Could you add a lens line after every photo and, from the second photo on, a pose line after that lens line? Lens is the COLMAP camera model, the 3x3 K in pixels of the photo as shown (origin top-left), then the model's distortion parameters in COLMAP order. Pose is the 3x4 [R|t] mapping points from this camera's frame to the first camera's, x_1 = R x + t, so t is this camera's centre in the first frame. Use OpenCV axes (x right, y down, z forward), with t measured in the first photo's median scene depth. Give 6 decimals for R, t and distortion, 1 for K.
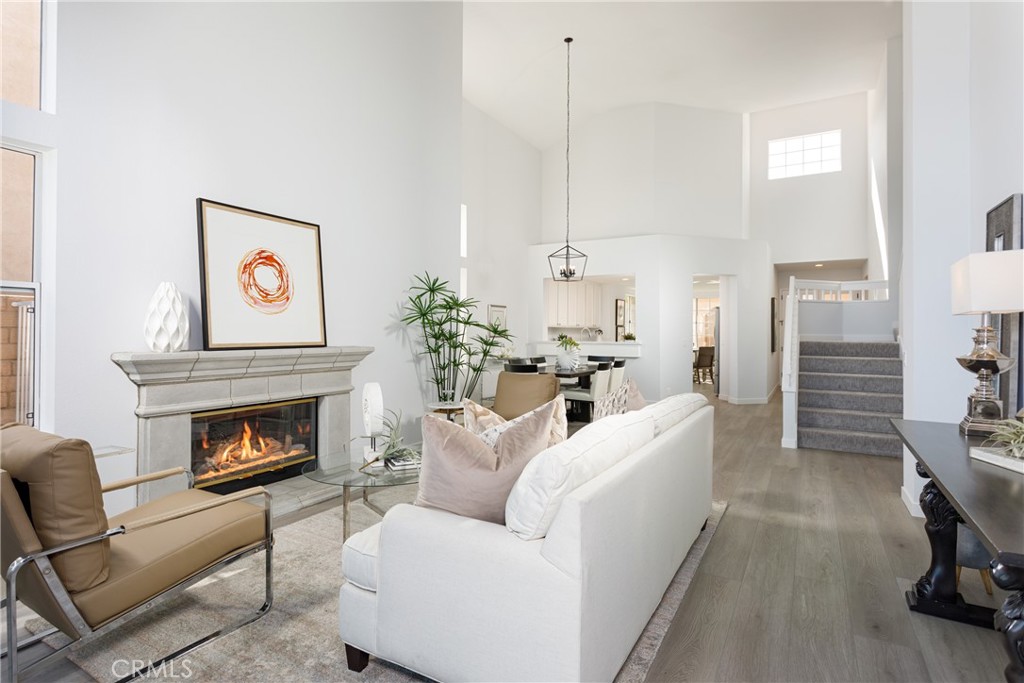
lens RADIAL K [[533.8, 0, 503.4], [0, 533.8, 334.2], [0, 0, 1]] dist [-0.003101, -0.000387]
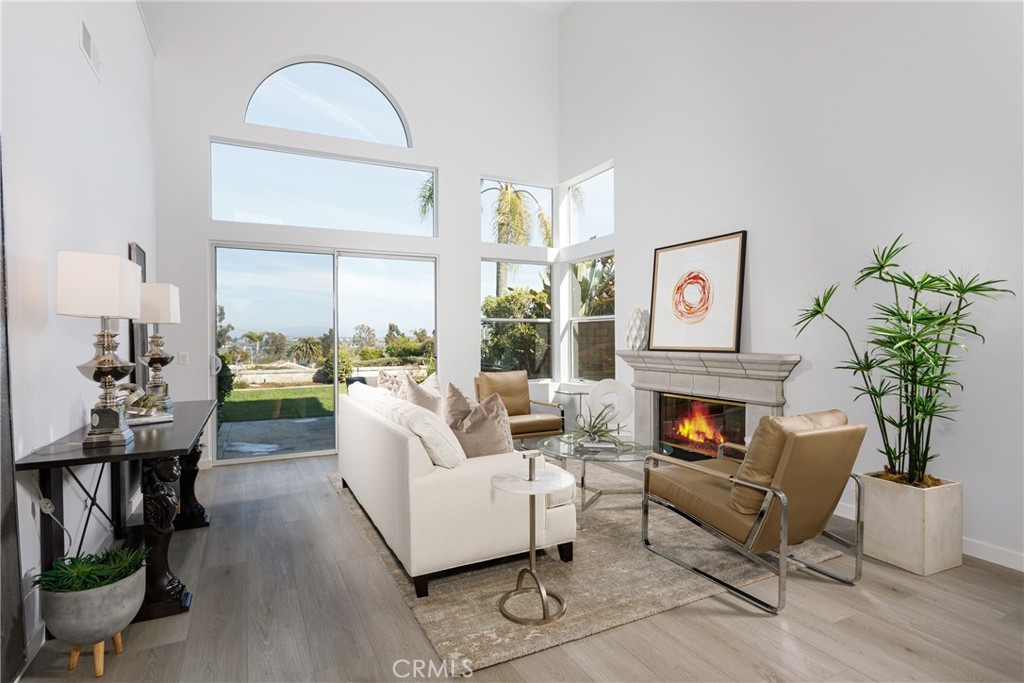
lens RADIAL K [[533.8, 0, 507.2], [0, 533.8, 341.8], [0, 0, 1]] dist [-0.003101, -0.000387]
pose [[-0.557236, 0.003862, -0.830345, 0.835683], [-0.001657, 0.999982, 0.005763, -0.001897], [0.830353, 0.004588, -0.557219, 1.365272]]
